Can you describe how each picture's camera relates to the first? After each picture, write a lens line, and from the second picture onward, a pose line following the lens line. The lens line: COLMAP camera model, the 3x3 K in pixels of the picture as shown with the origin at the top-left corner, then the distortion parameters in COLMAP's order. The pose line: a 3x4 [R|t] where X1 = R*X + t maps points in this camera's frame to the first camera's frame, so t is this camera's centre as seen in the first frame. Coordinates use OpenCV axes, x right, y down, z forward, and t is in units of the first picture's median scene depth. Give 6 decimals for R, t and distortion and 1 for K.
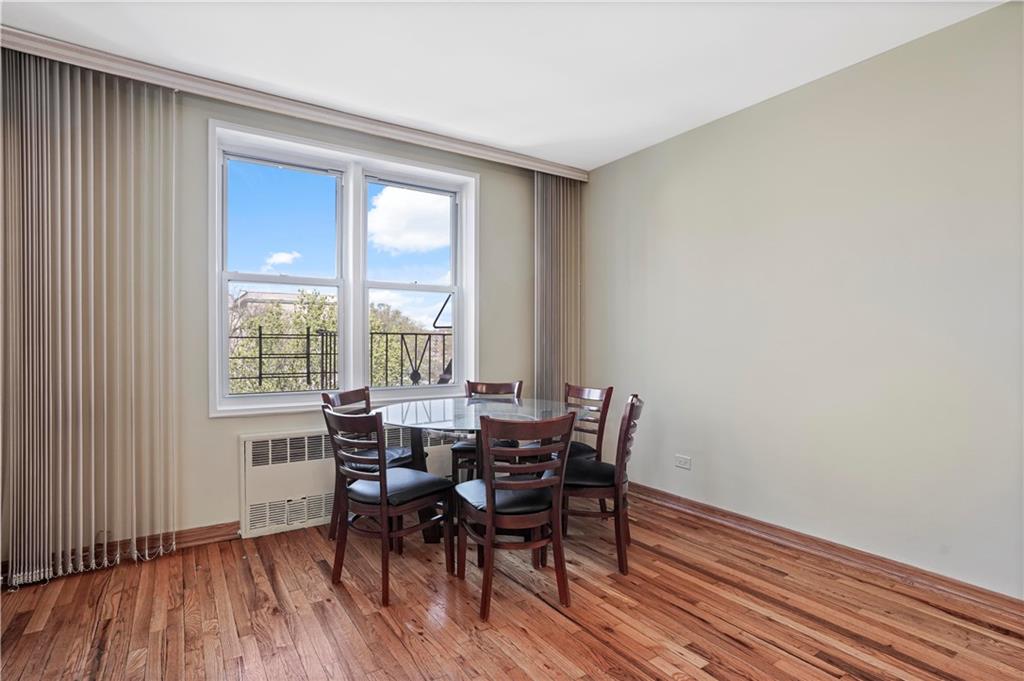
lens RADIAL K [[513.0, 0, 513.5], [0, 513.0, 343.8], [0, 0, 1]] dist [0.002670, 0.006631]
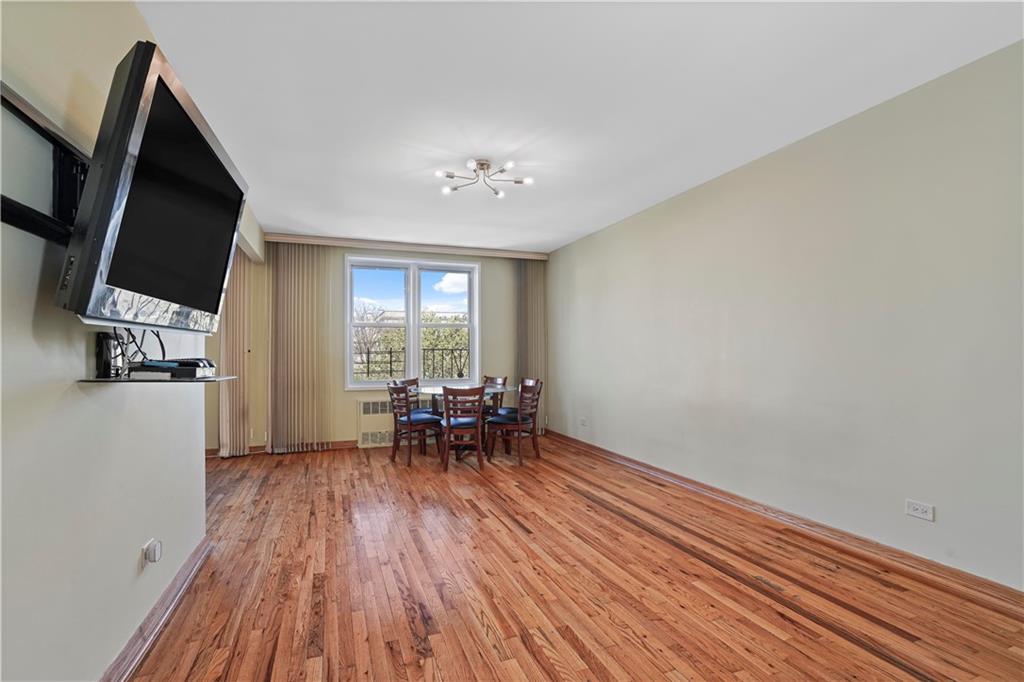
lens RADIAL K [[471.9, 0, 508.8], [0, 471.9, 344.2], [0, 0, 1]] dist [-0.016145, 0.004229]
pose [[0.975300, -0.006537, -0.220789, 0.581312], [0.002370, 0.999814, -0.019132, -0.014025], [0.220873, 0.018137, 0.975134, -0.876799]]
